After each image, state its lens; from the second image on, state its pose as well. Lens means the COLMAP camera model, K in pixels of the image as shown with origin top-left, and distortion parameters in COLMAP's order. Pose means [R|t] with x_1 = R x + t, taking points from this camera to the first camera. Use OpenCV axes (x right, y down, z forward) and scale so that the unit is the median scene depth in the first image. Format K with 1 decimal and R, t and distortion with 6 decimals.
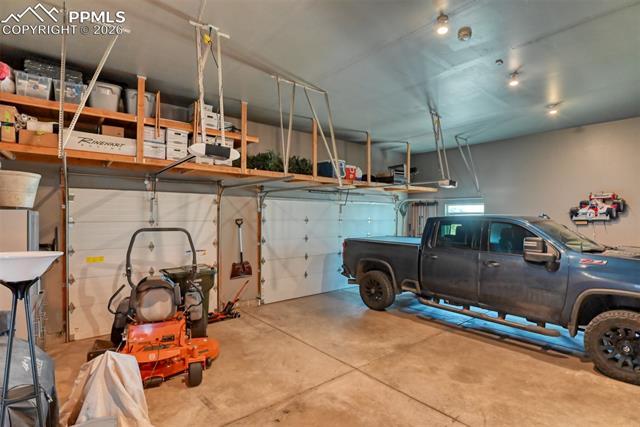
lens RADIAL K [[313.8, 0, 322.0], [0, 313.8, 217.0], [0, 0, 1]] dist [-0.028452, -0.000781]
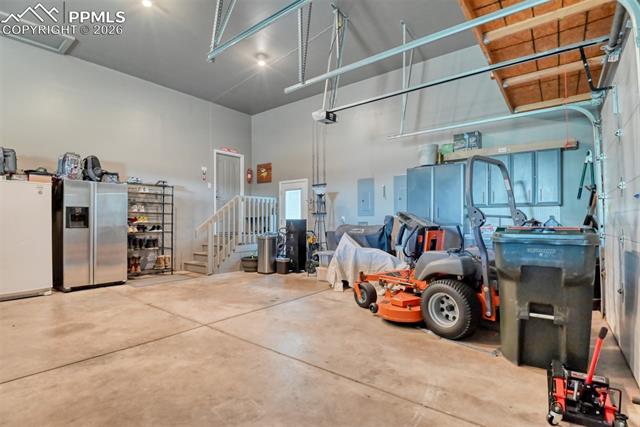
lens RADIAL K [[313.8, 0, 322.0], [0, 313.8, 217.0], [0, 0, 1]] dist [-0.028452, -0.000781]
pose [[-0.971730, -0.001738, -0.236091, 0.003125], [0.001519, 0.999906, -0.013616, 0.214822], [0.236092, -0.013590, -0.971636, 1.907312]]
